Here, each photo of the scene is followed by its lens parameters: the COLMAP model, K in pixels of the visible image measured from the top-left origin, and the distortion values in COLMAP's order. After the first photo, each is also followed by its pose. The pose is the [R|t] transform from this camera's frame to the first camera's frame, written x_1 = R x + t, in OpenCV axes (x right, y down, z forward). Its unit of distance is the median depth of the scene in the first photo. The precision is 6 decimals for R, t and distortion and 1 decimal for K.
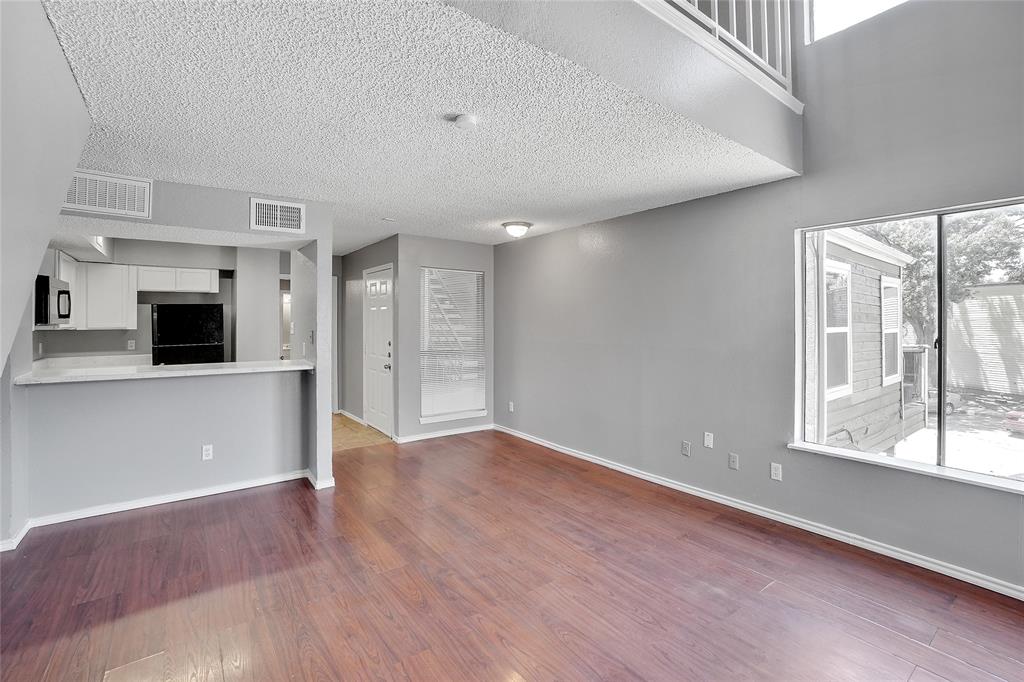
lens RADIAL K [[444.8, 0, 508.4], [0, 444.8, 318.2], [0, 0, 1]] dist [-0.000597, 0.000084]
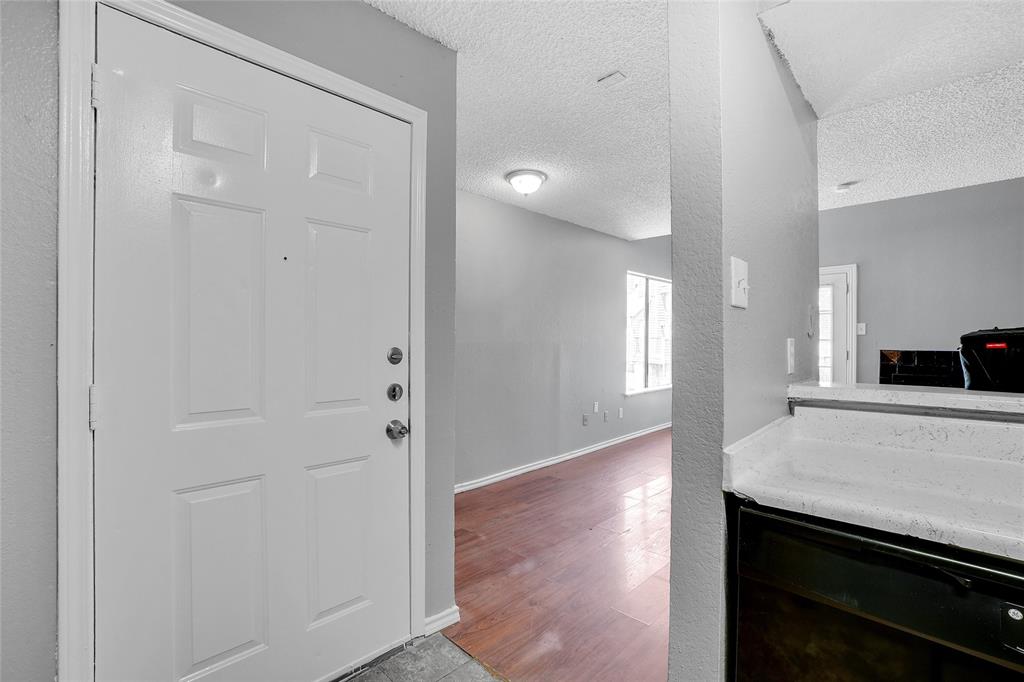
lens RADIAL K [[451.6, 0, 512.0], [0, 451.6, 341.0], [0, 0, 1]] dist [-0.001211, -0.000188]
pose [[-0.140858, -0.000889, 0.990029, -0.711154], [-0.010937, 0.999940, -0.000658, 0.053408], [-0.989969, -0.010921, -0.140859, 1.139527]]
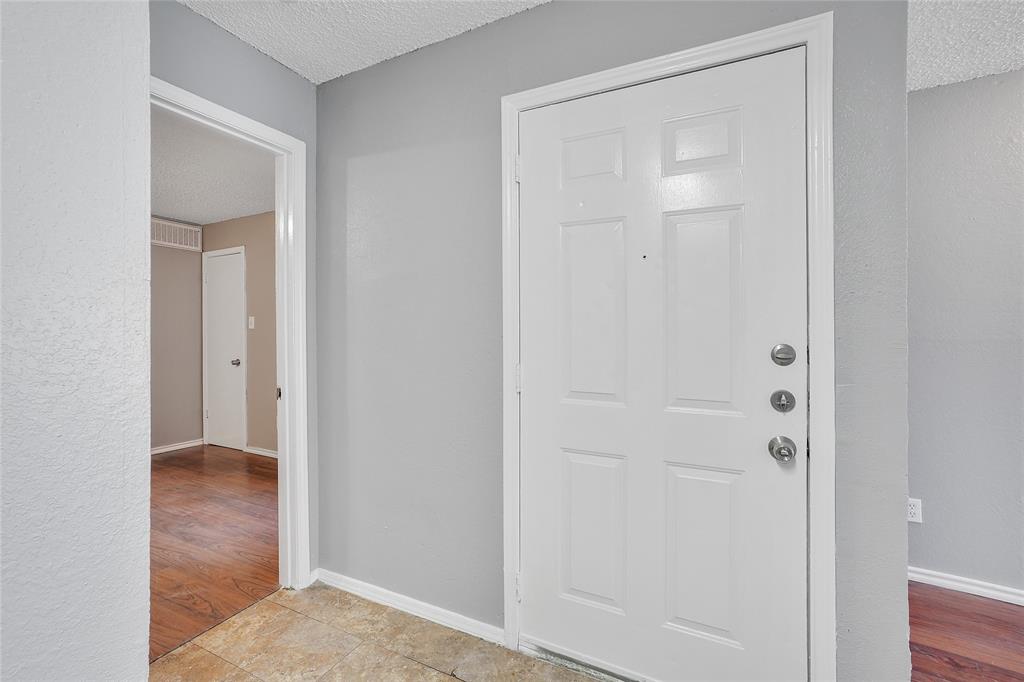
lens RADIAL K [[447.8, 0, 514.4], [0, 447.8, 332.1], [0, 0, 1]] dist [0.003176, 0.000650]
pose [[0.891741, 0.006087, 0.452504, -0.609367], [-0.008243, 0.999962, 0.002793, 0.052740], [-0.452470, -0.006221, 0.891758, 0.999859]]
